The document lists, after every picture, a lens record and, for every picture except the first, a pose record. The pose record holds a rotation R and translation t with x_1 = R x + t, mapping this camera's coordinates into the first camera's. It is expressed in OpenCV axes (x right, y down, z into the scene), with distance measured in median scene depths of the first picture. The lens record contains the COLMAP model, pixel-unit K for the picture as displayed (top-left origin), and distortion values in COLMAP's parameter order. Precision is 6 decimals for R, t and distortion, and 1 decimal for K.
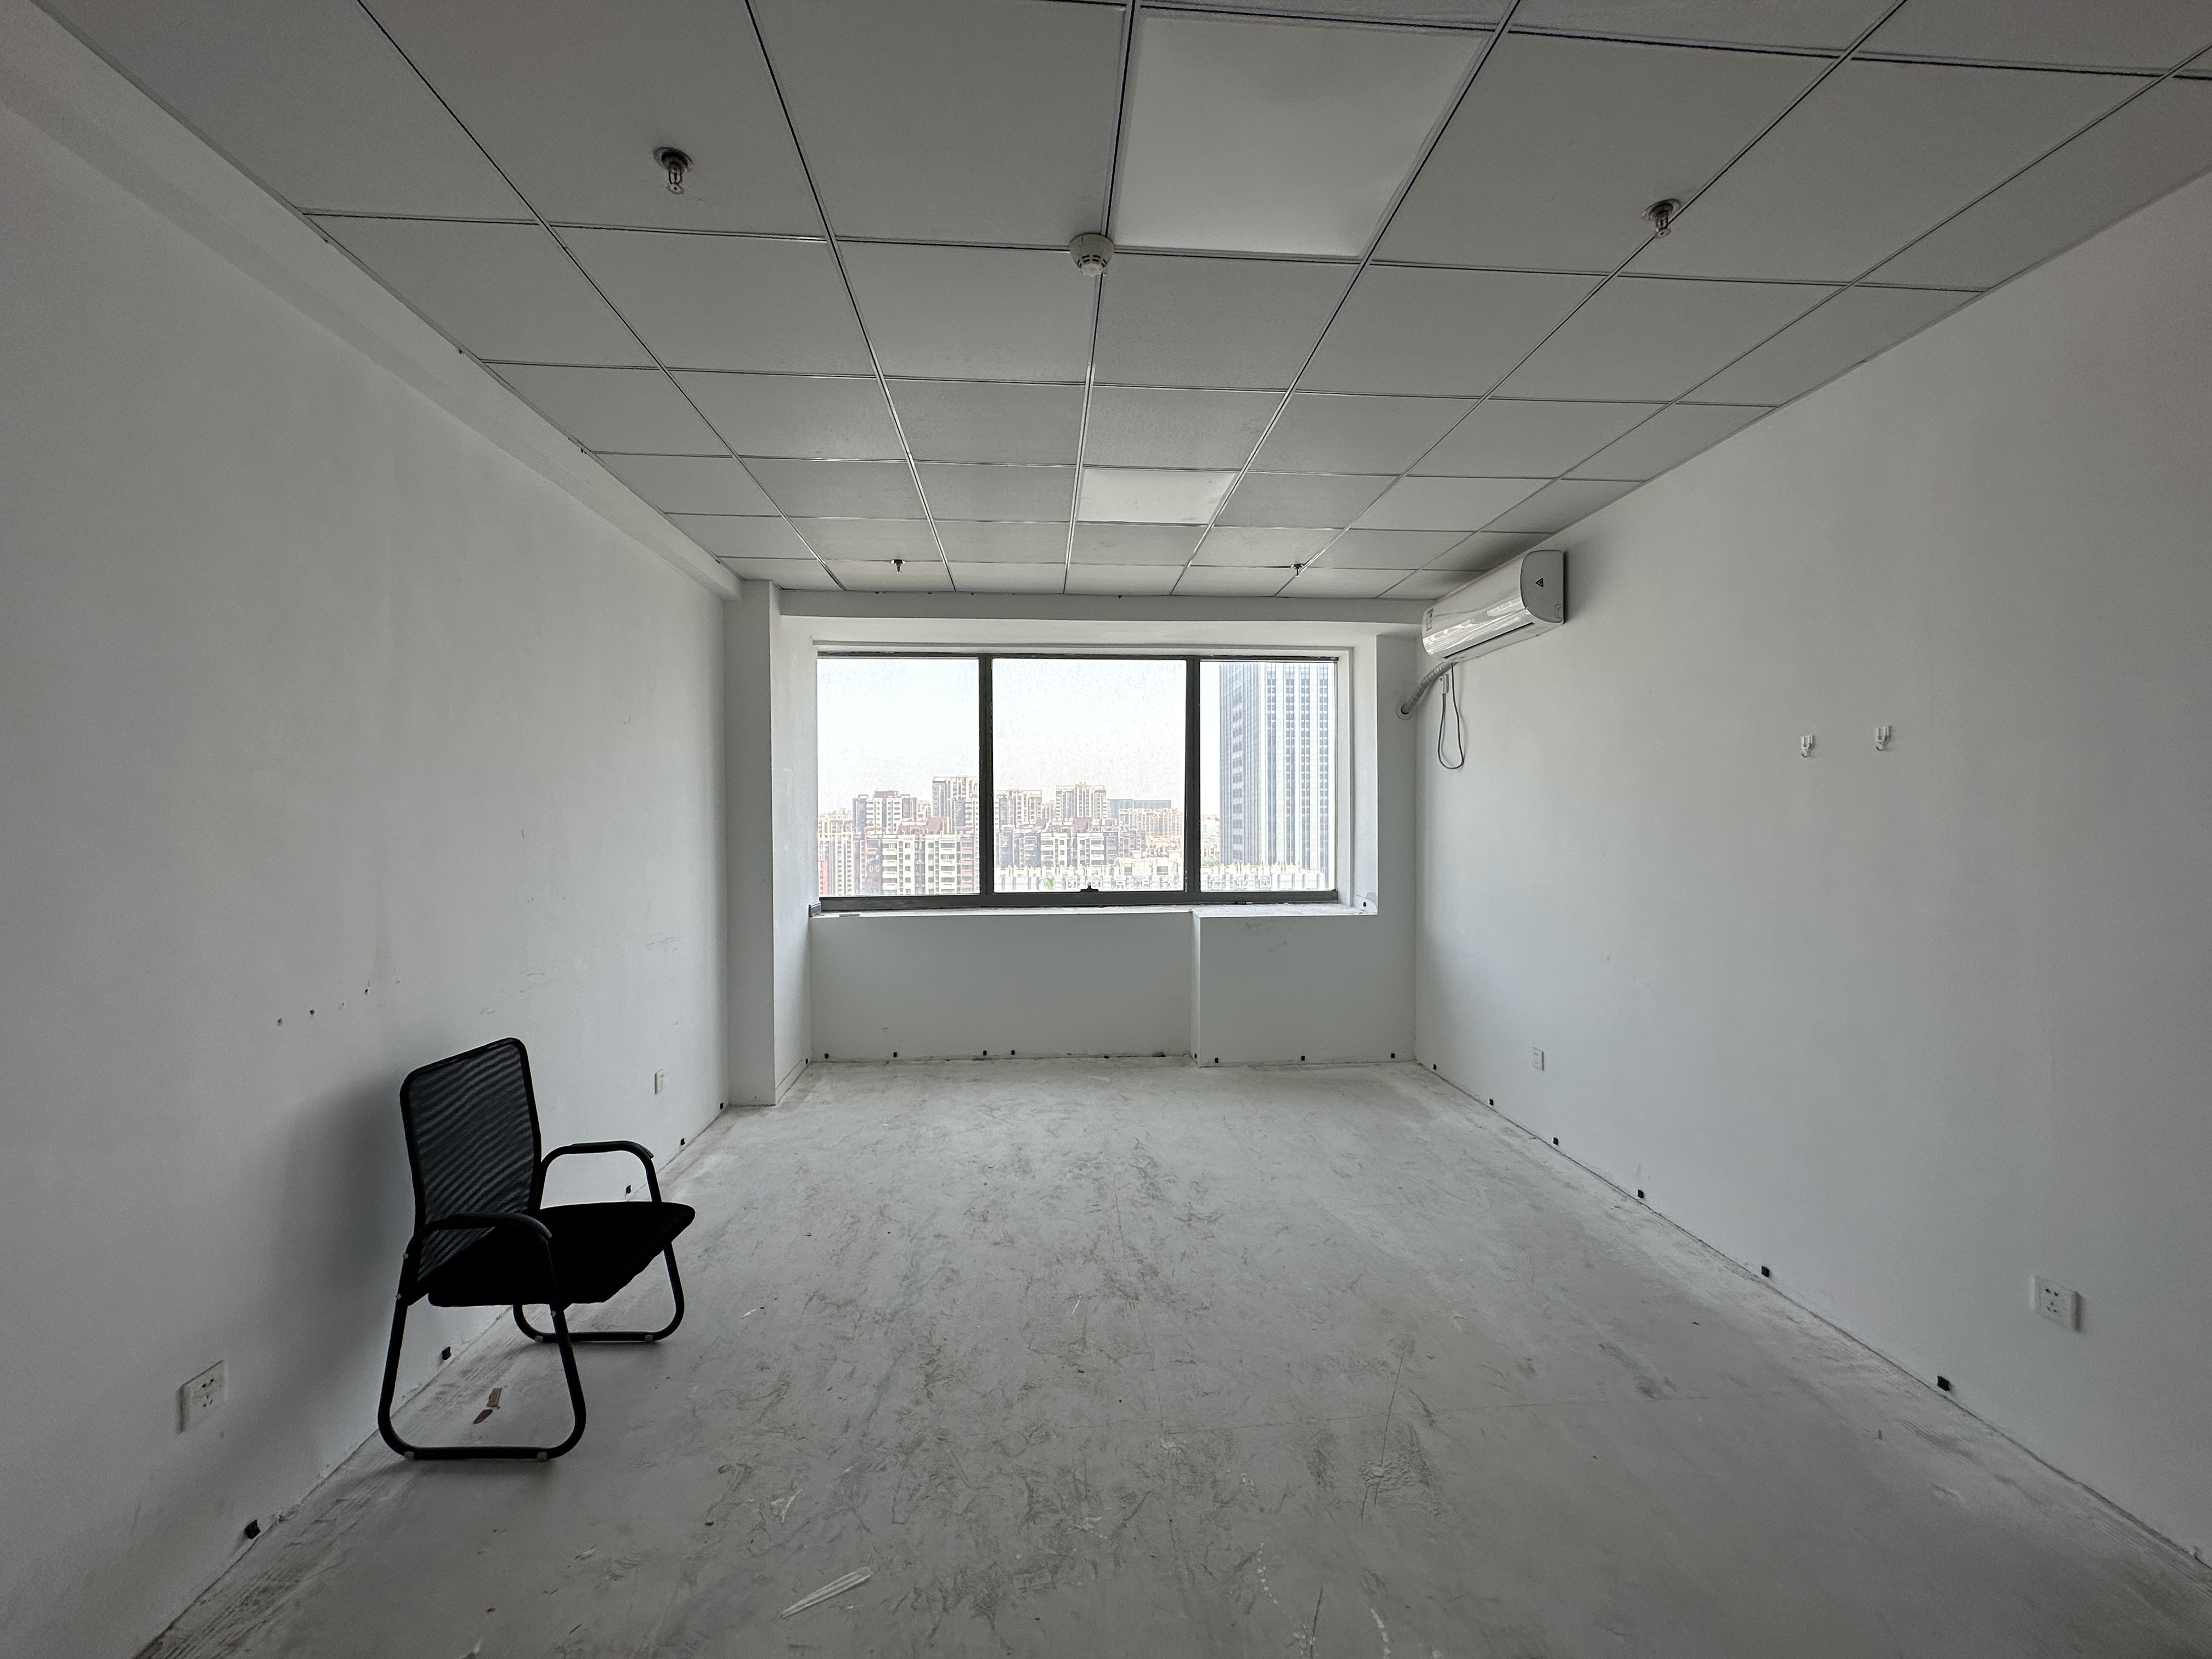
lens RADIAL K [[882.7, 0, 1104.2], [0, 882.7, 826.3], [0, 0, 1]] dist [-0.003691, 0.000881]
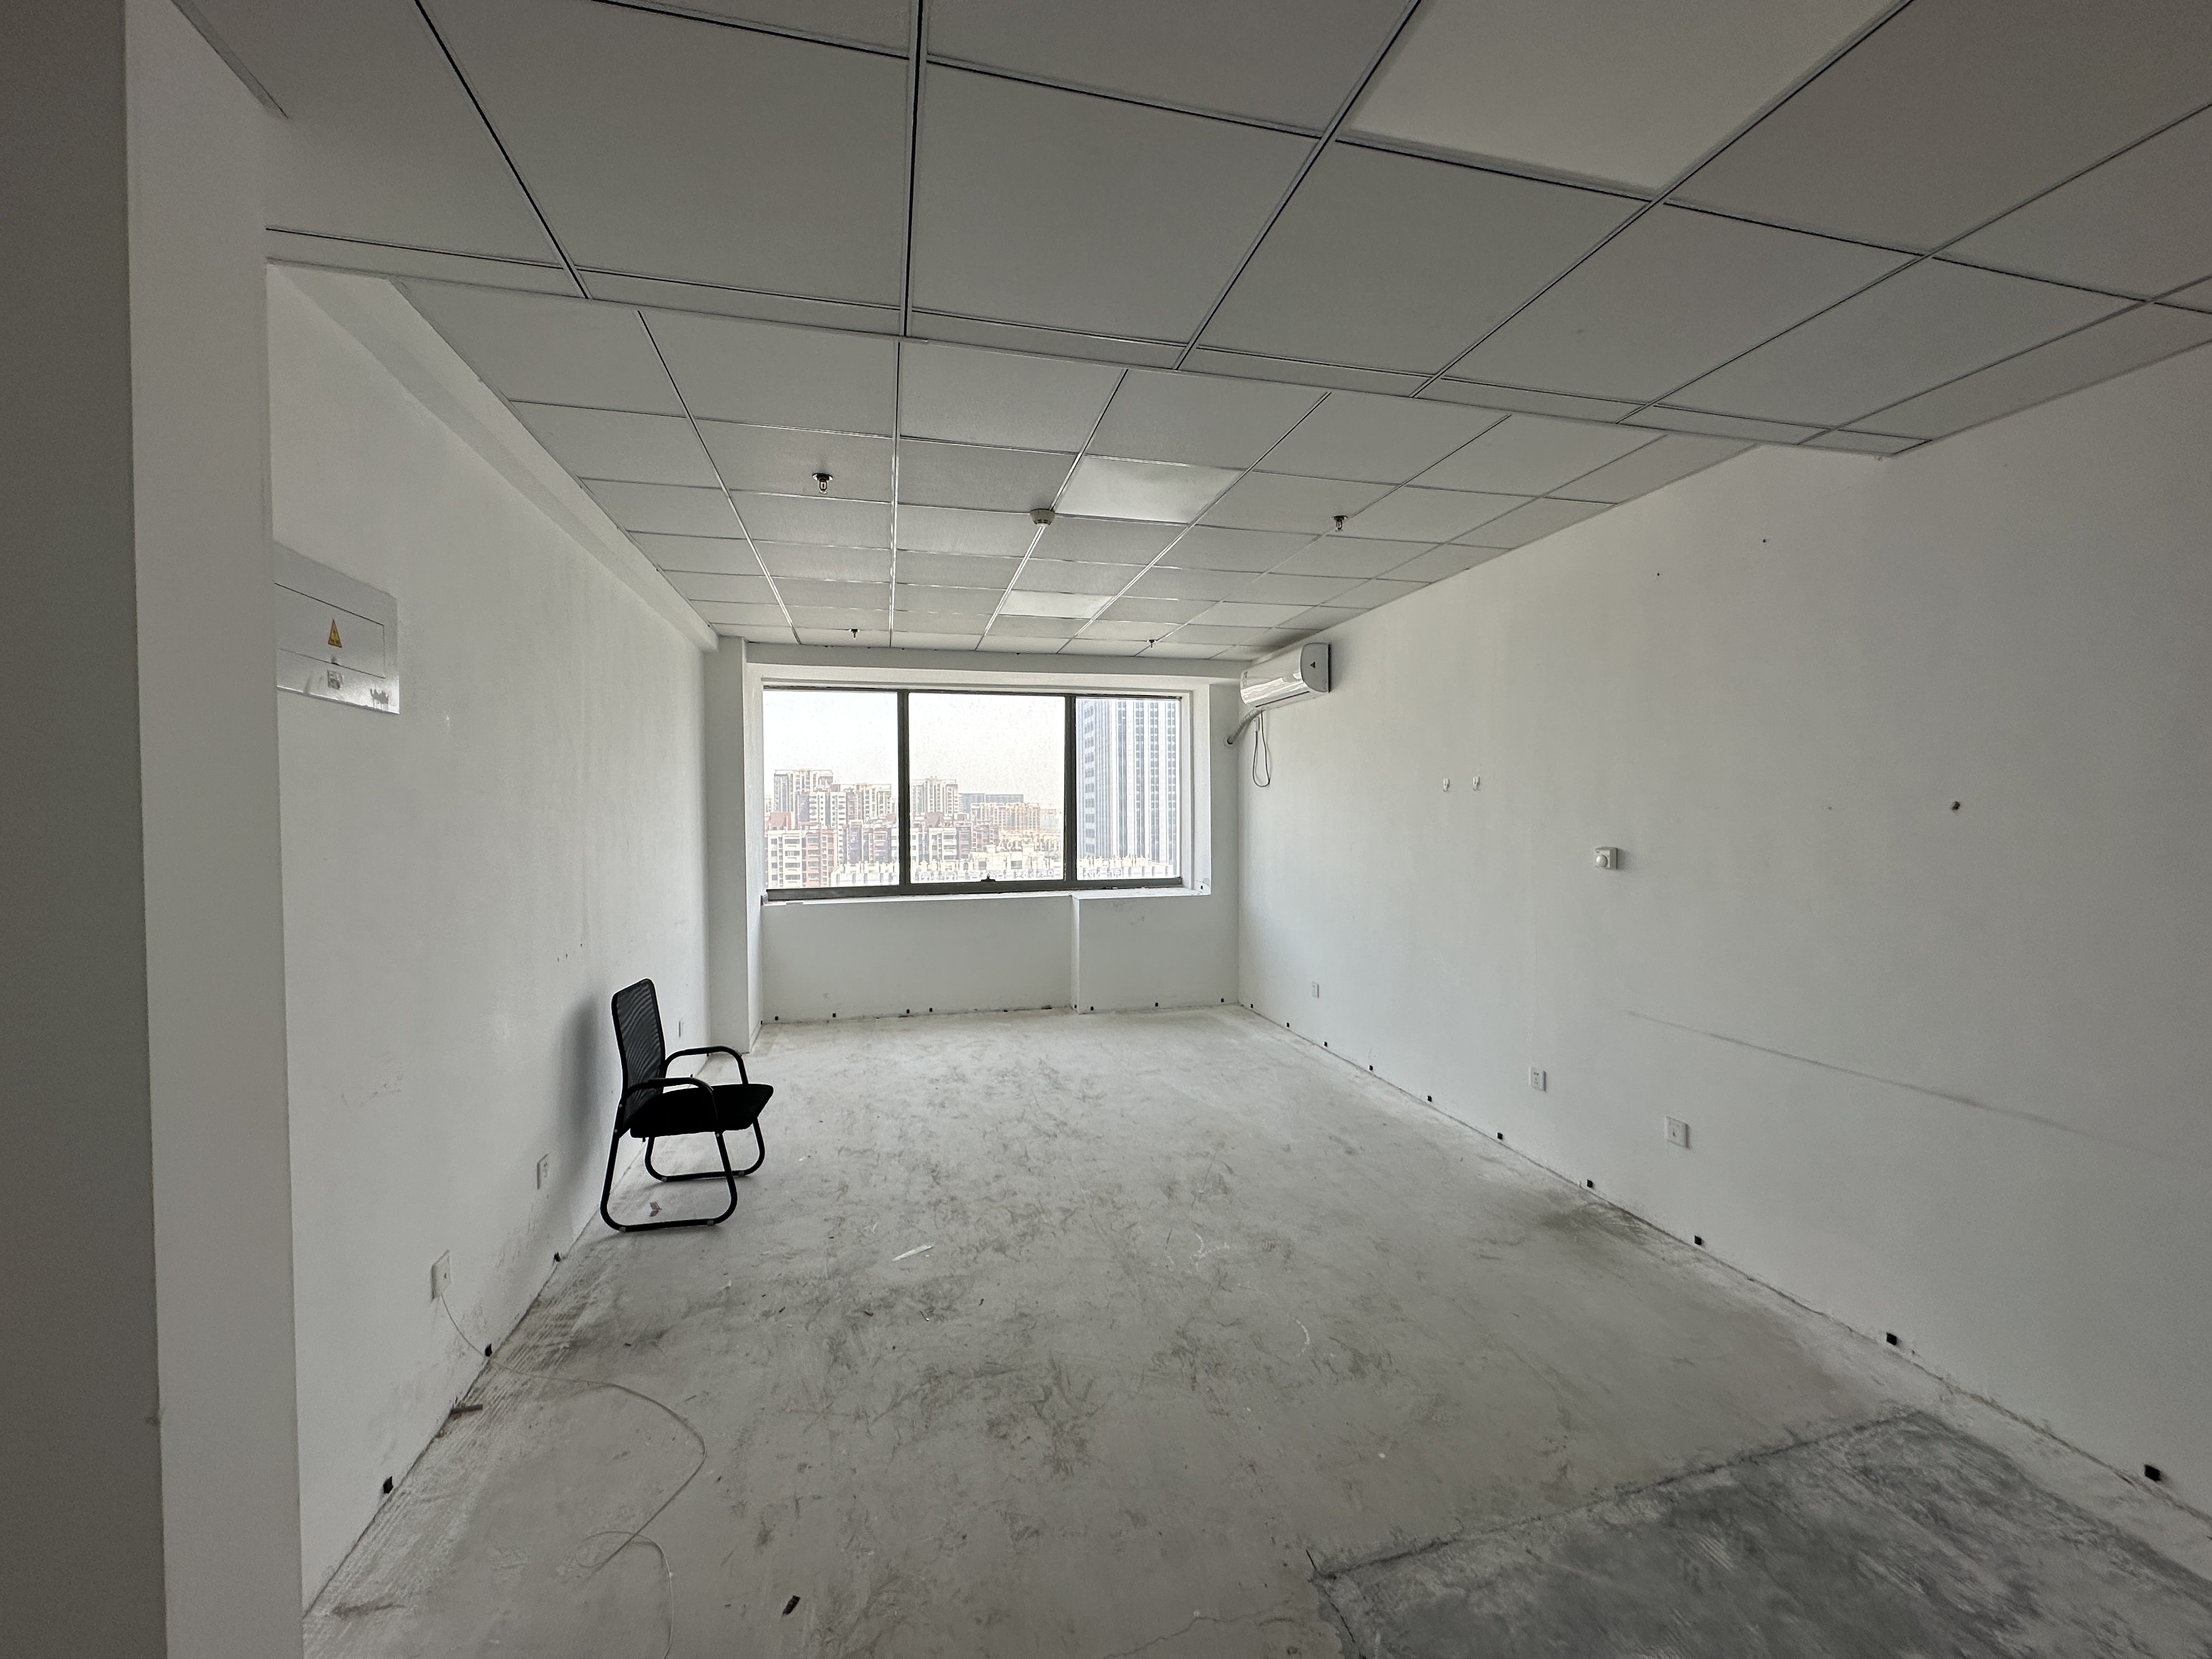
lens RADIAL K [[882.7, 0, 1104.2], [0, 882.7, 817.8], [0, 0, 1]] dist [-0.003691, 0.000881]
pose [[0.986072, -0.003705, 0.166275, -0.065041], [0.004188, 0.999988, -0.002558, -0.012283], [-0.166263, 0.003219, 0.986076, -0.267005]]
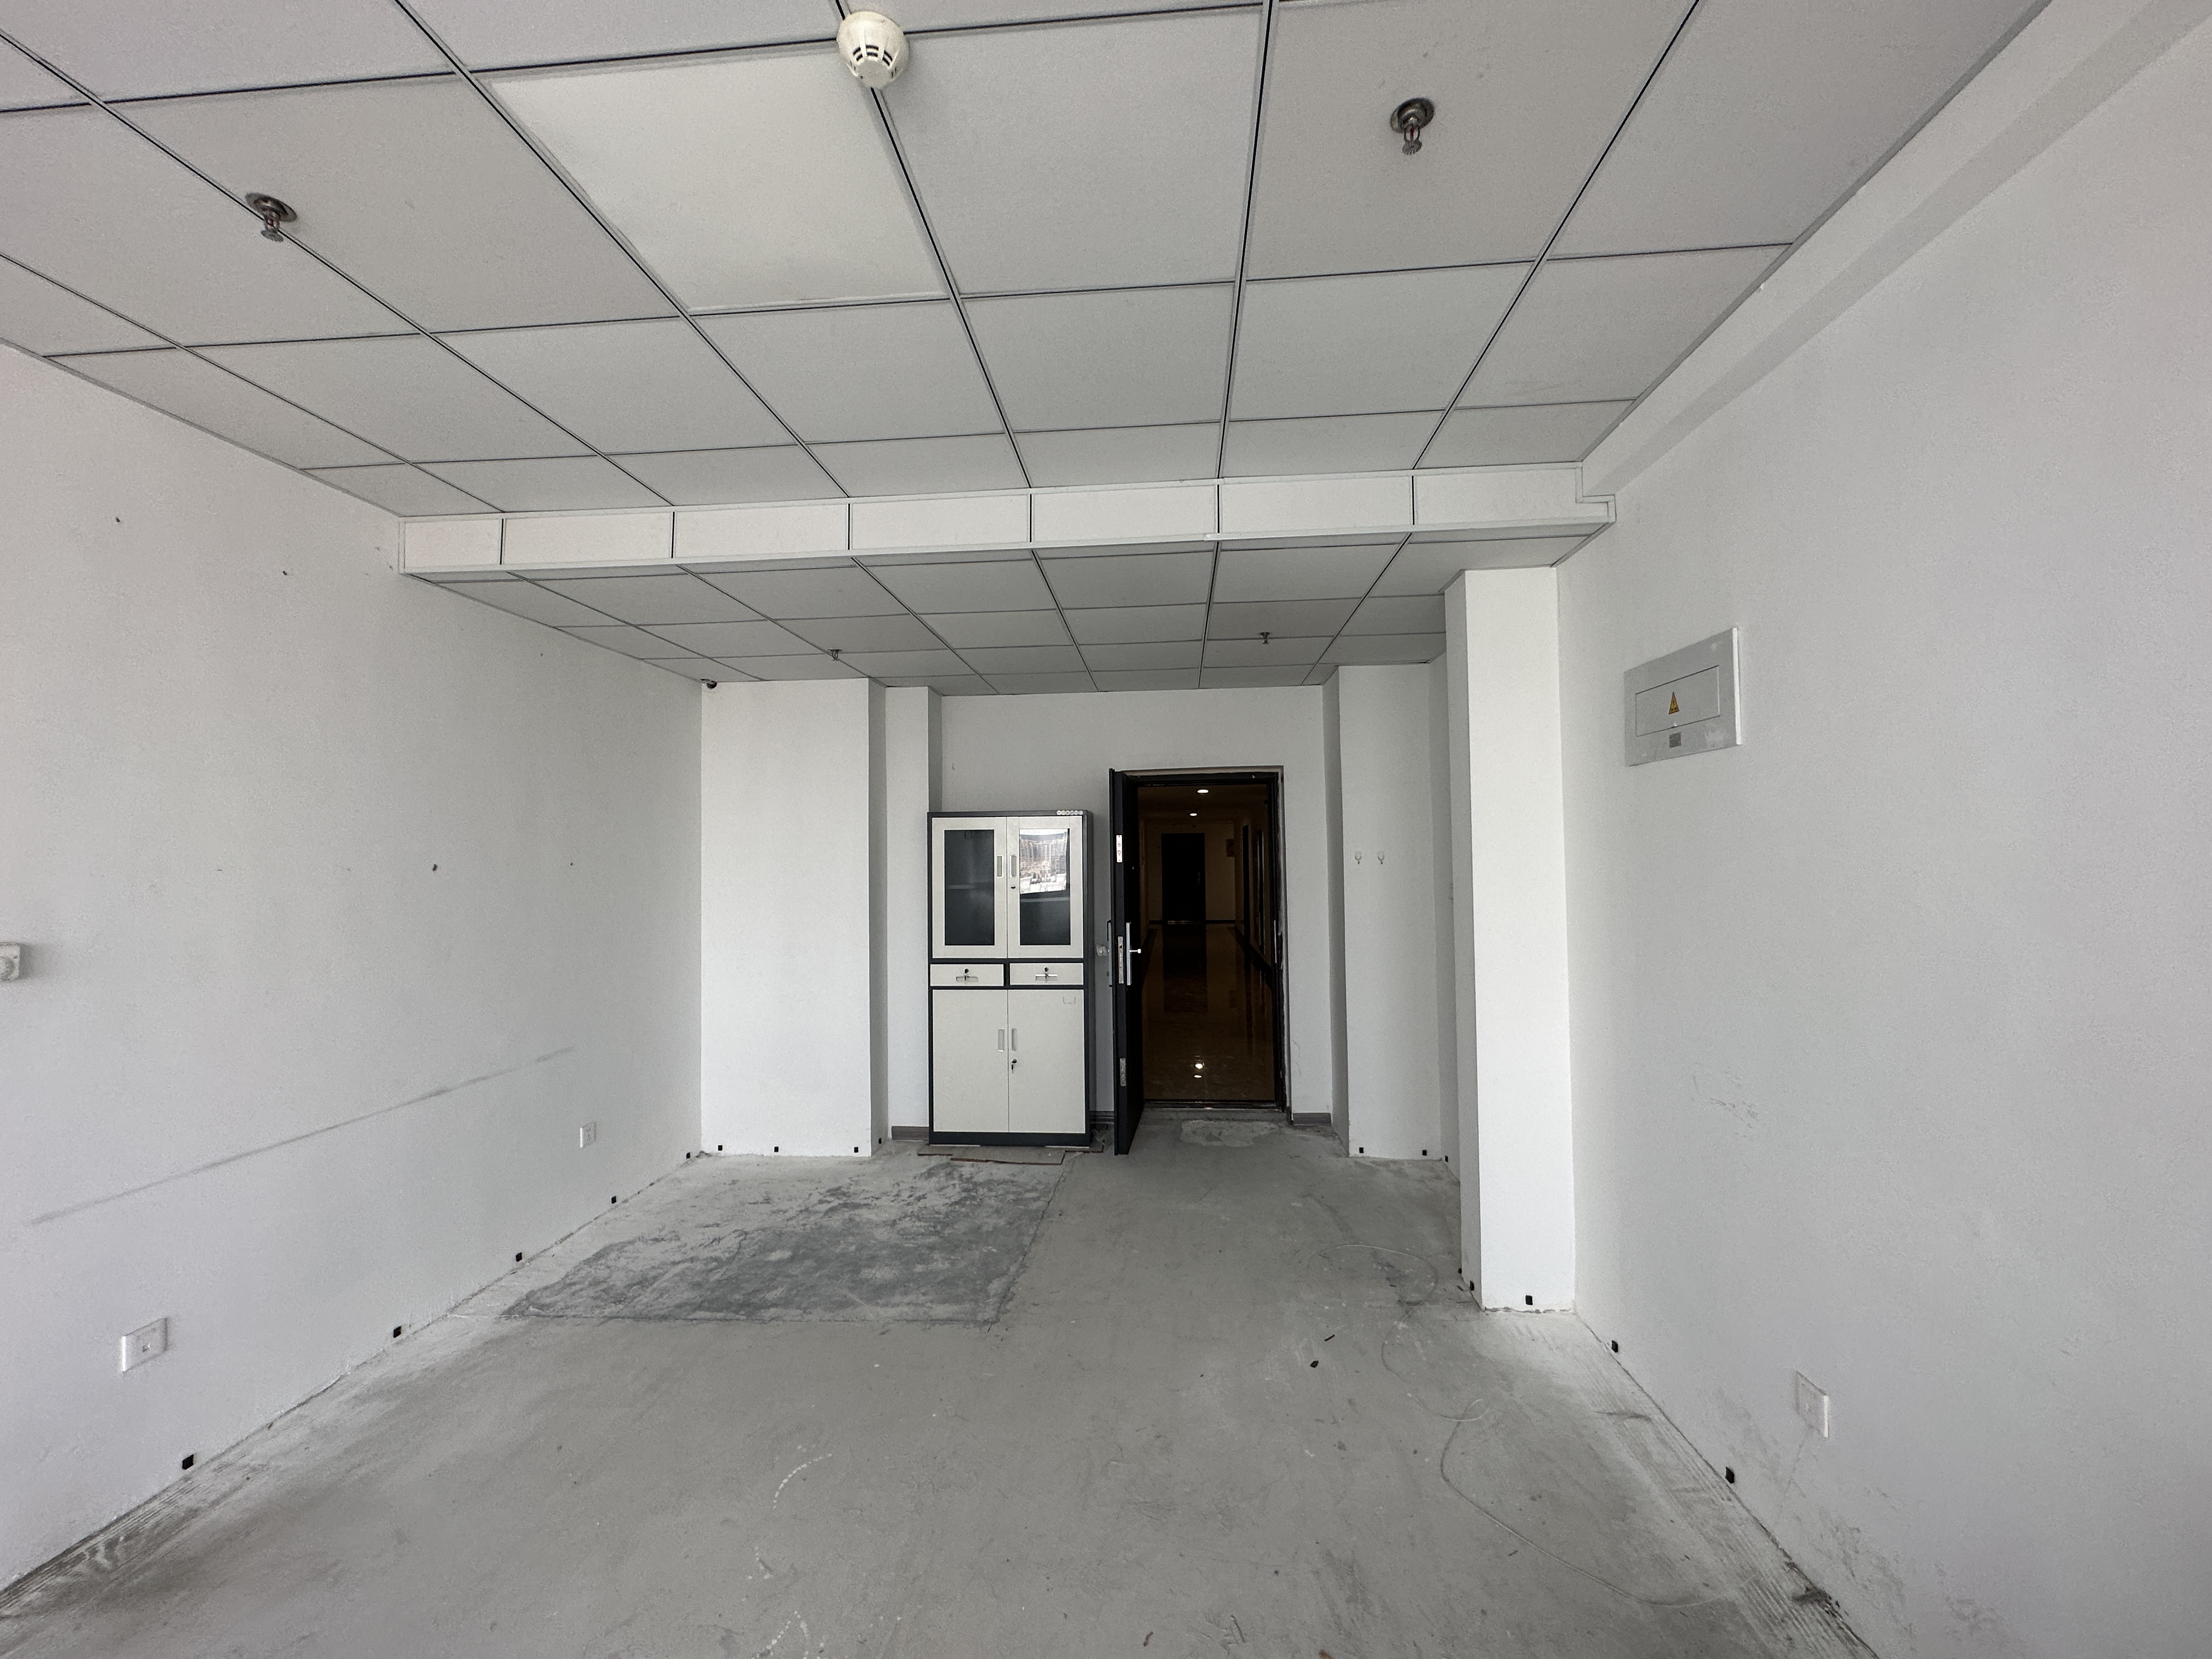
lens RADIAL K [[882.7, 0, 1101.5], [0, 882.7, 830.2], [0, 0, 1]] dist [-0.003691, 0.000881]
pose [[-0.986633, 0.024348, 0.161130, -0.093198], [0.020598, 0.999478, -0.024902, -0.018616], [-0.161653, -0.021250, -0.986619, 0.575851]]
